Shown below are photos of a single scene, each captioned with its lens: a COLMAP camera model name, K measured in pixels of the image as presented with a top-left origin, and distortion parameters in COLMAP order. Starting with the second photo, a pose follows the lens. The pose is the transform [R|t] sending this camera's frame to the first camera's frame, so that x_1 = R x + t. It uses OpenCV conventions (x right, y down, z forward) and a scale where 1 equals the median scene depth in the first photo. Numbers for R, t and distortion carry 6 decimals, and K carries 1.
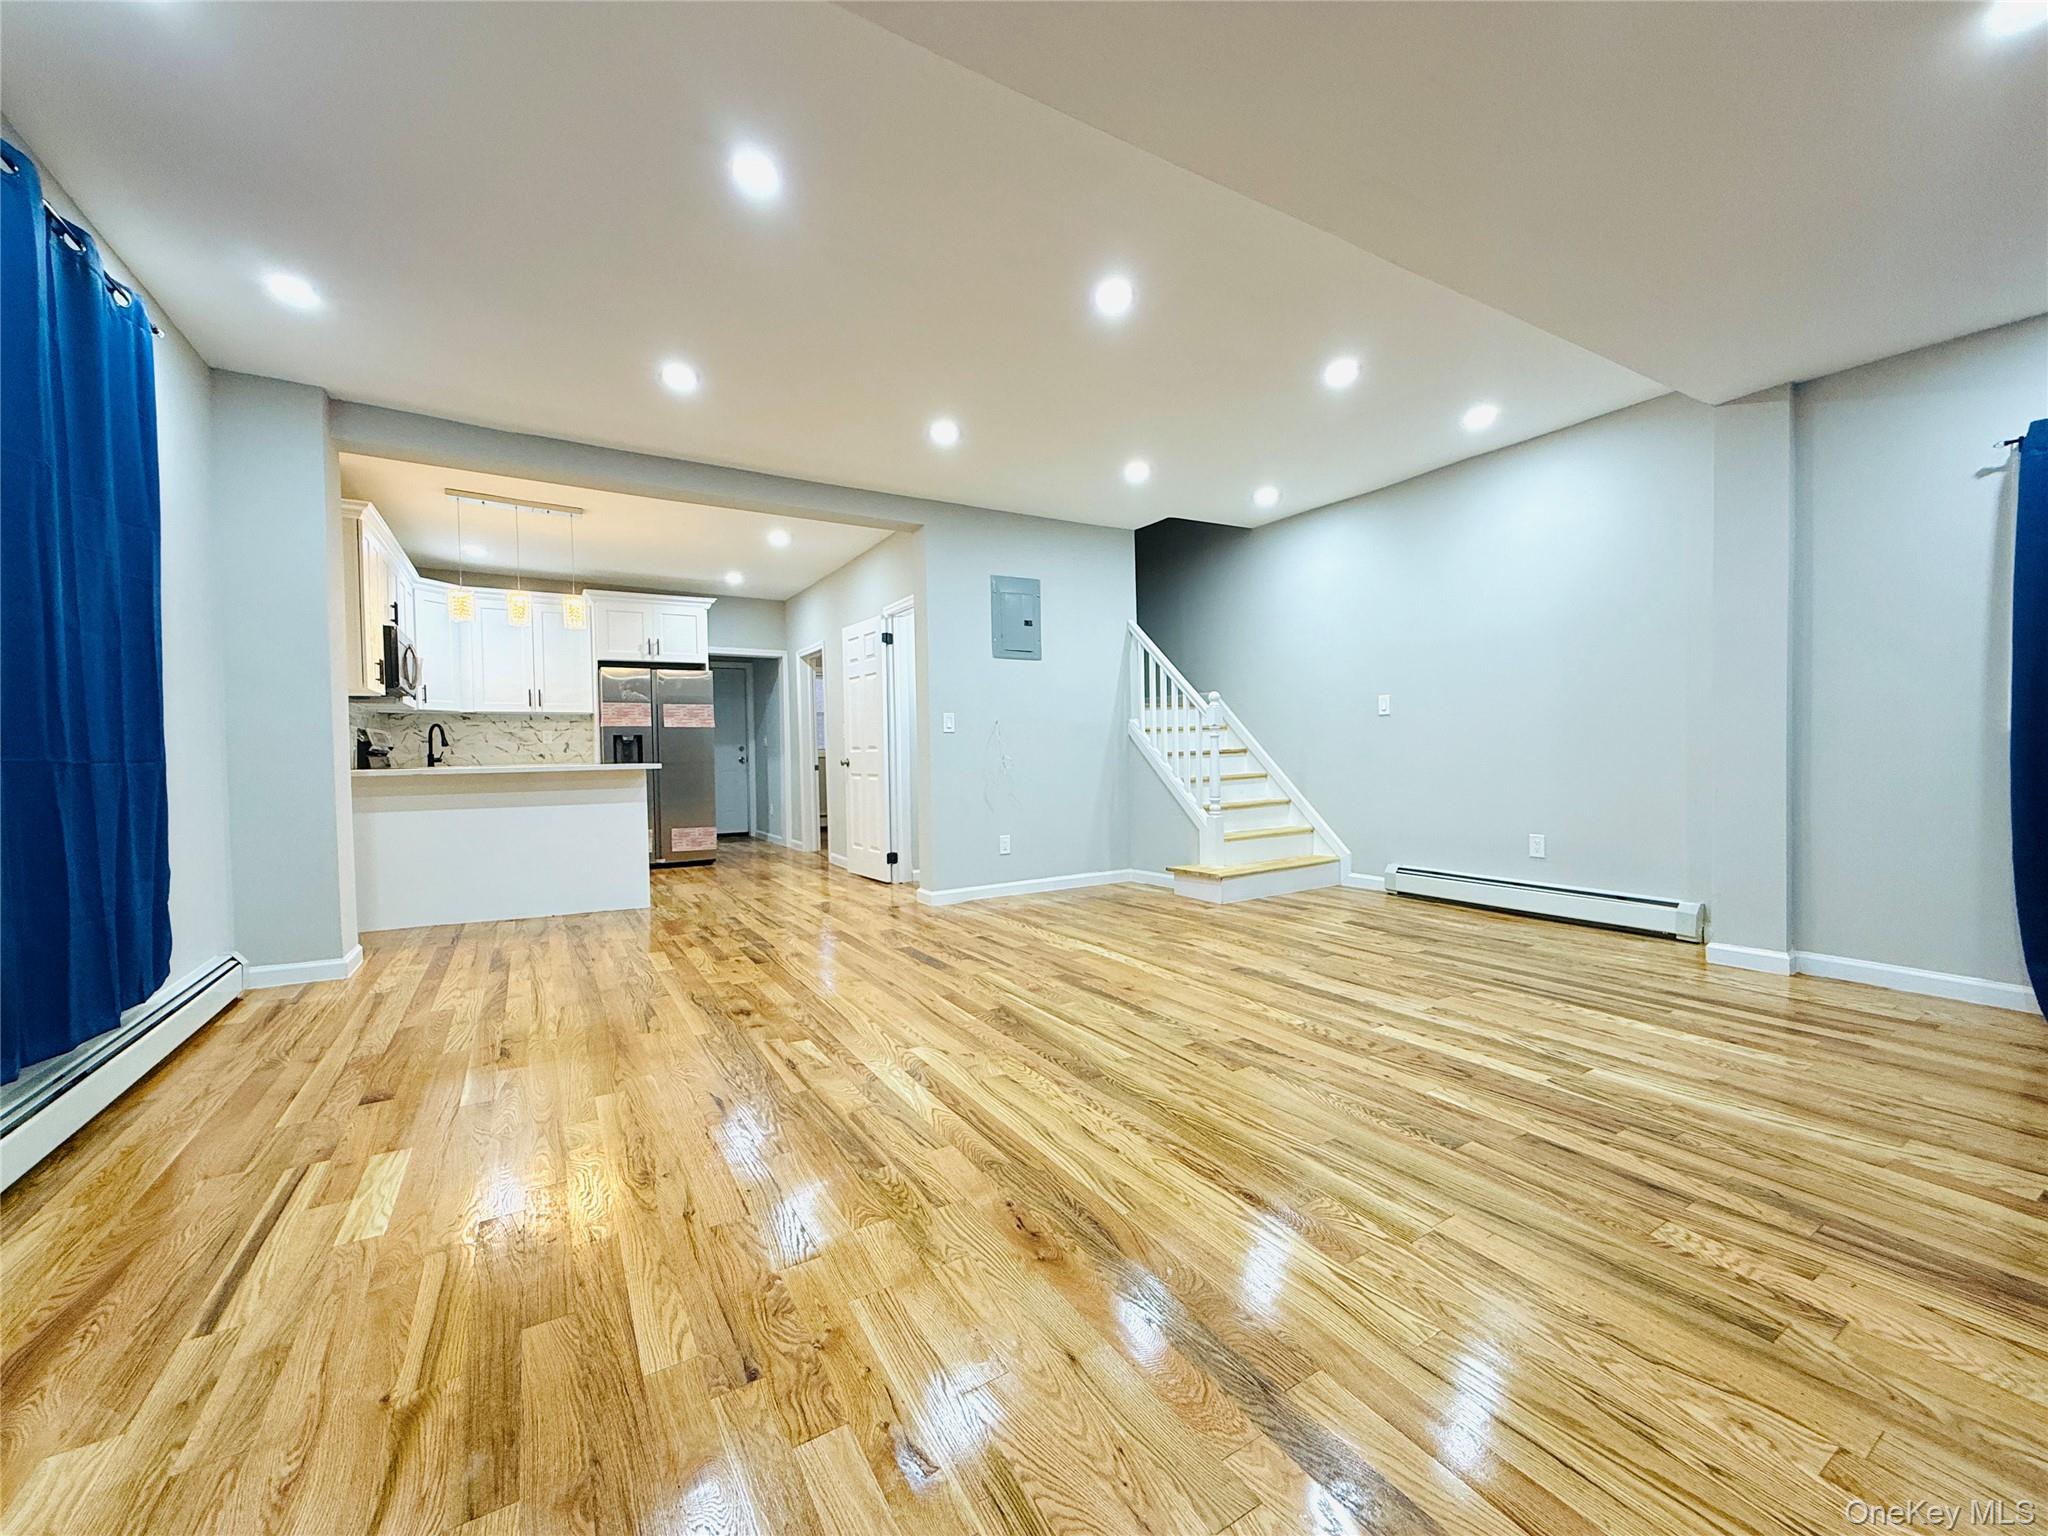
lens RADIAL K [[819.7, 0, 1030.2], [0, 819.7, 767.7], [0, 0, 1]] dist [0.001368, -0.000722]
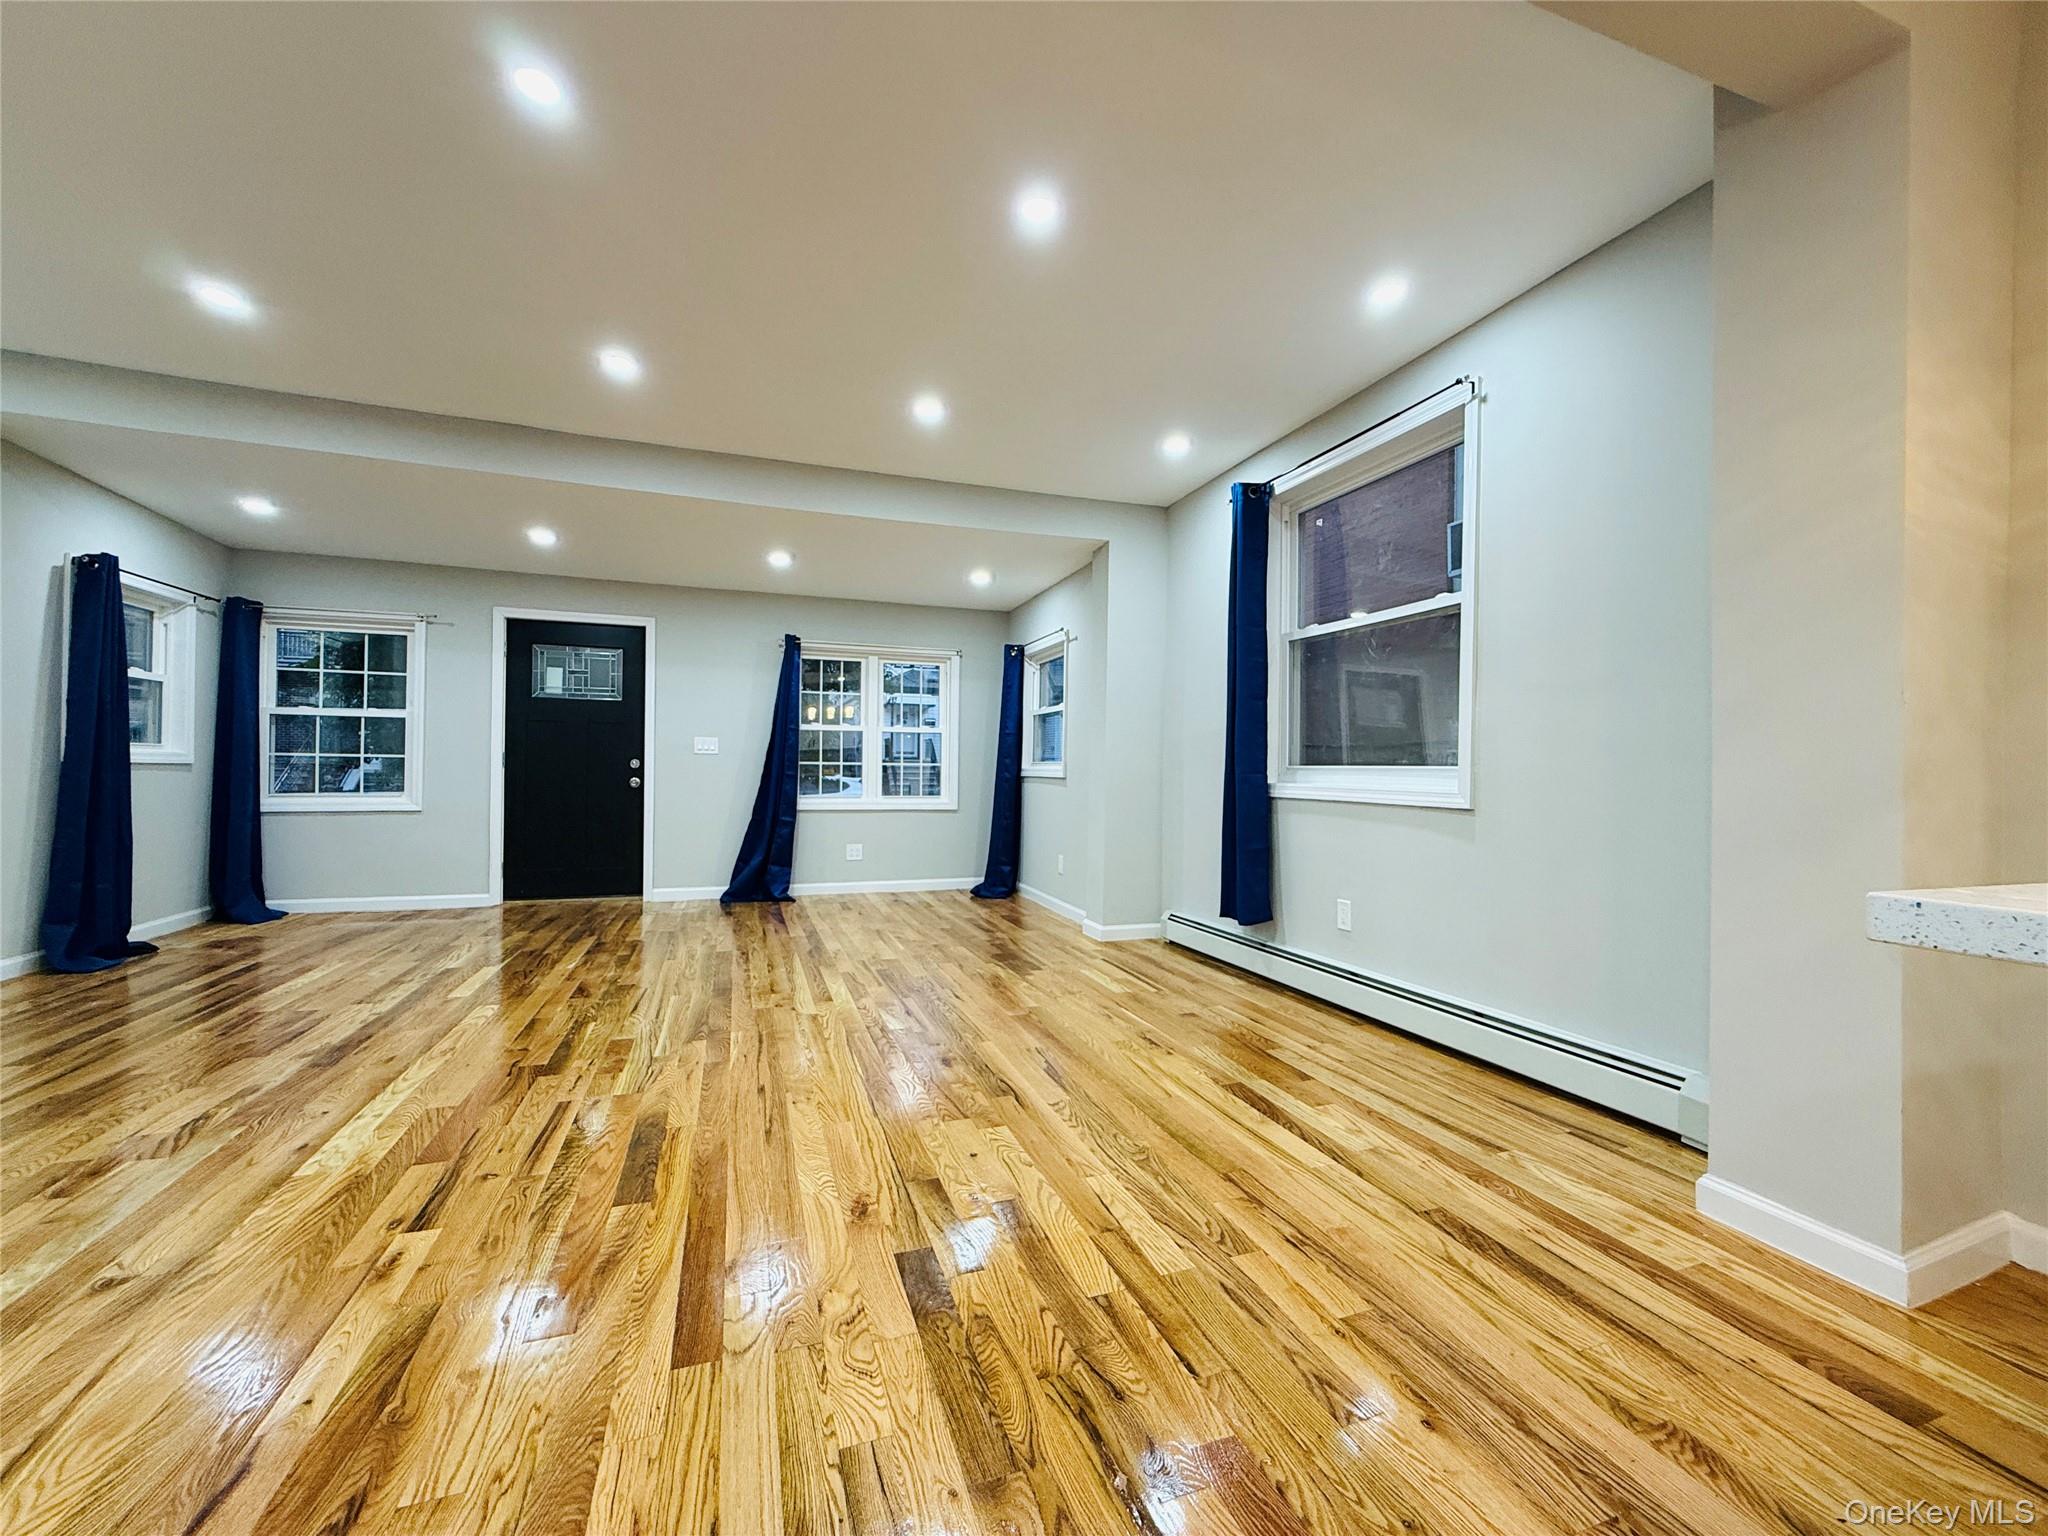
lens RADIAL K [[819.7, 0, 1022.8], [0, 819.7, 766.8], [0, 0, 1]] dist [0.001368, -0.000722]
pose [[-0.978028, 0.005588, 0.208398, -0.544036], [0.008179, 0.999900, 0.011571, -0.031419], [-0.208313, 0.013021, -0.977976, 1.636108]]
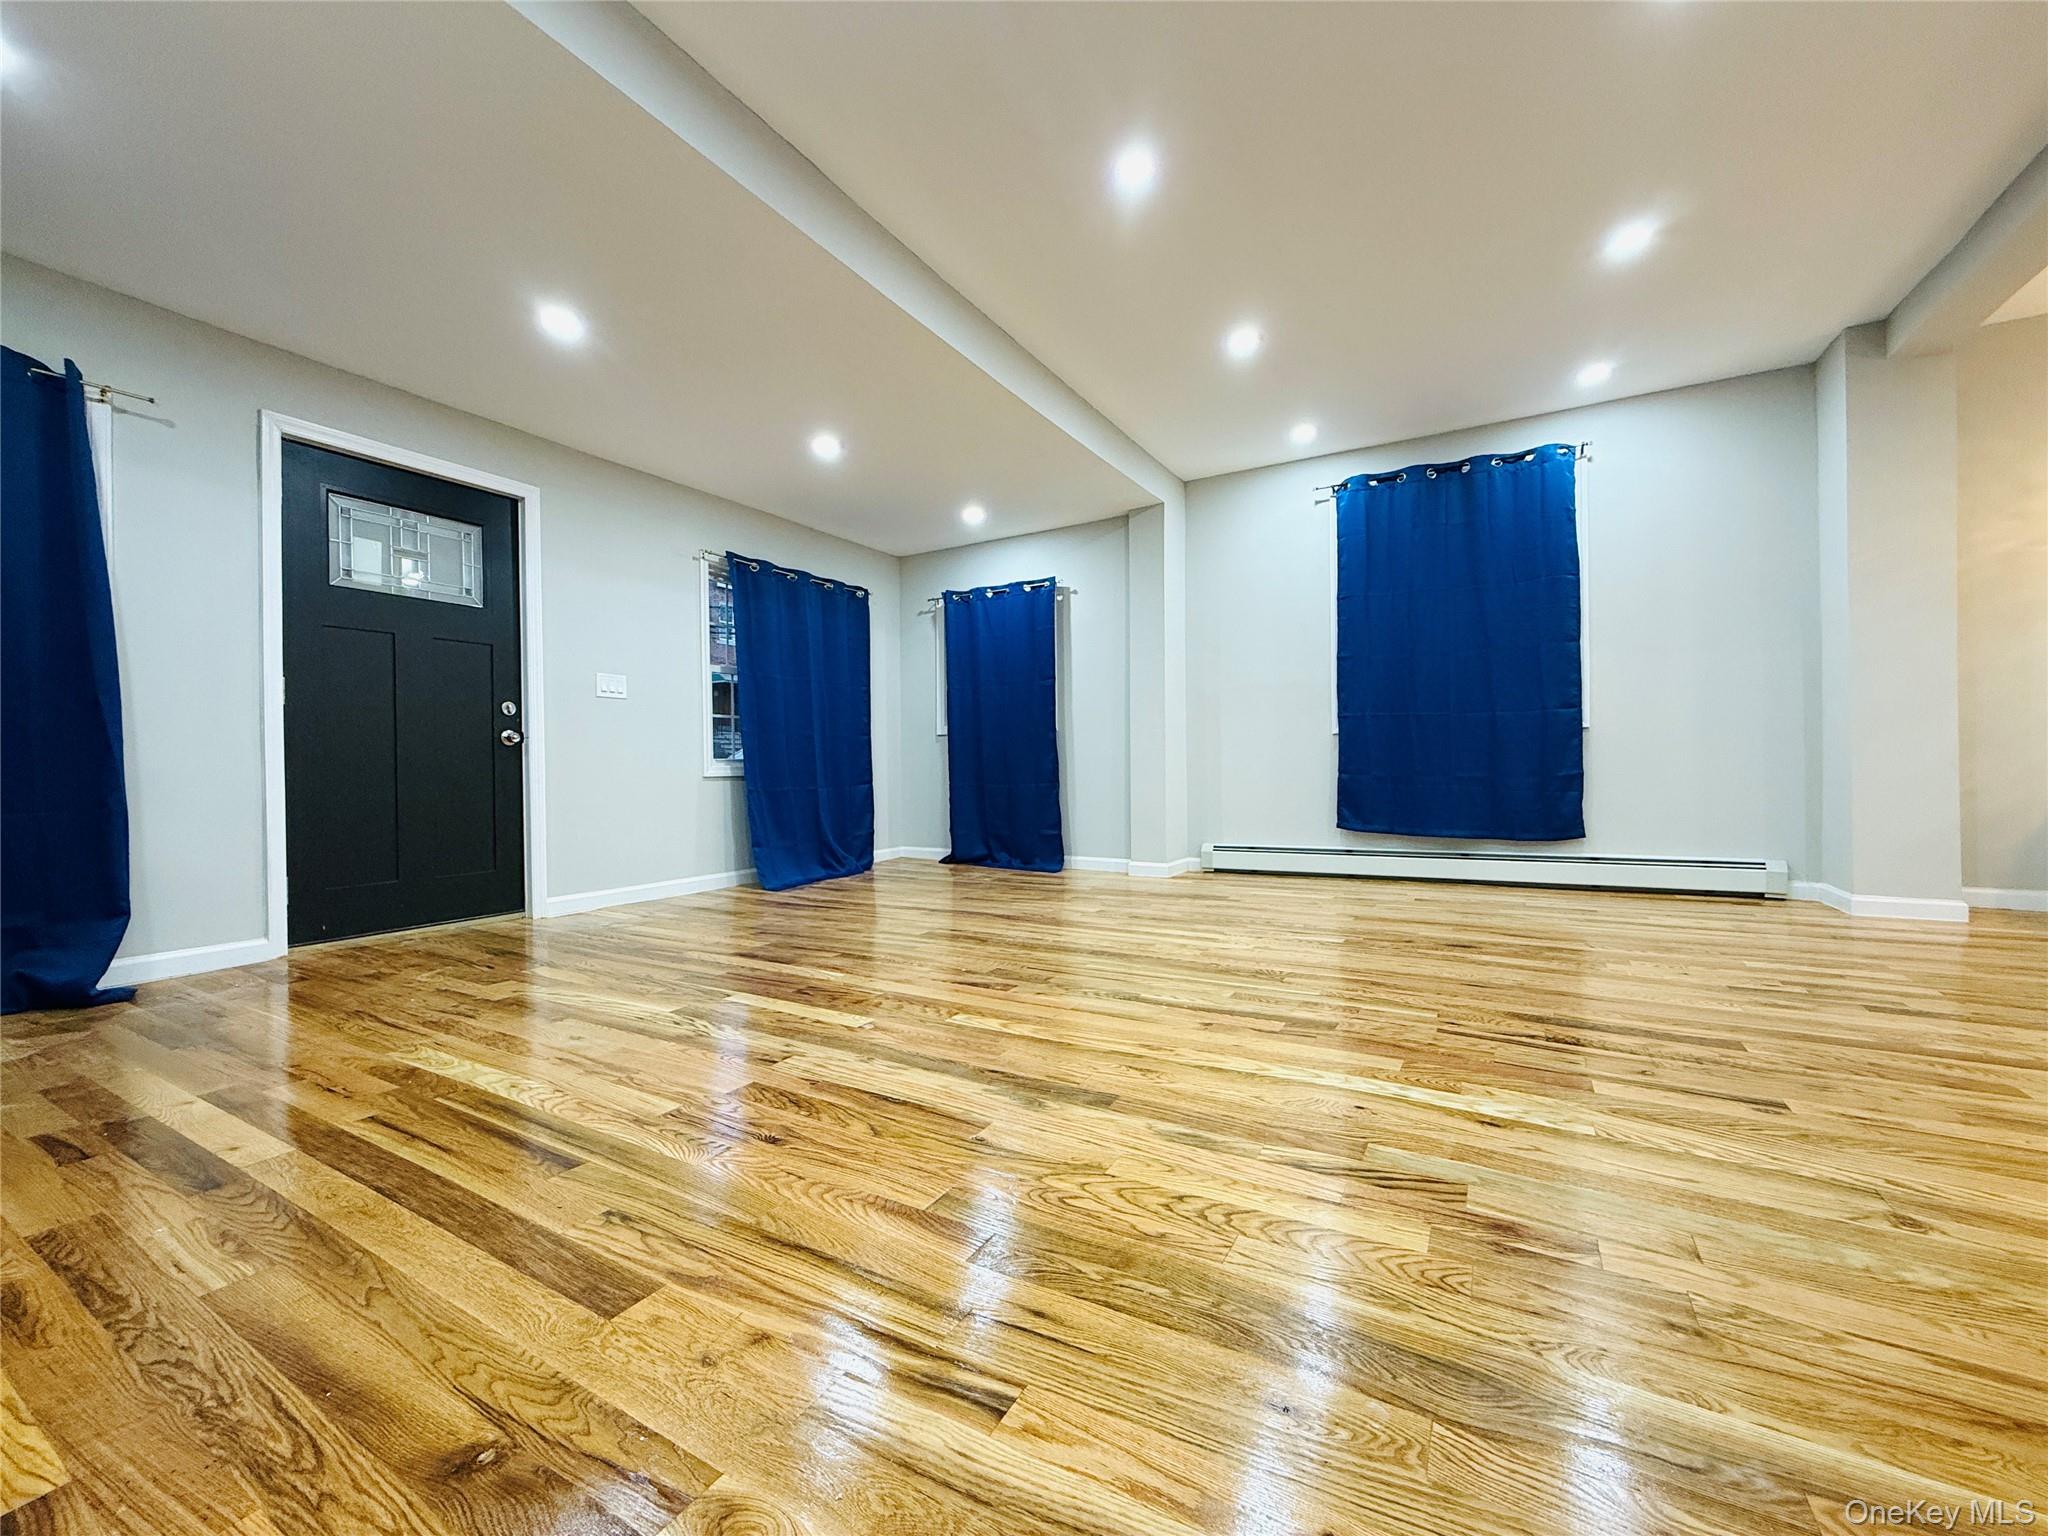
lens RADIAL K [[819.7, 0, 1027.6], [0, 819.7, 771.1], [0, 0, 1]] dist [0.001368, -0.000722]
pose [[-0.878994, 0.029970, -0.475890, 0.532738], [0.016048, 0.999317, 0.033292, 0.034953], [0.476563, 0.021627, -0.878874, 1.435427]]
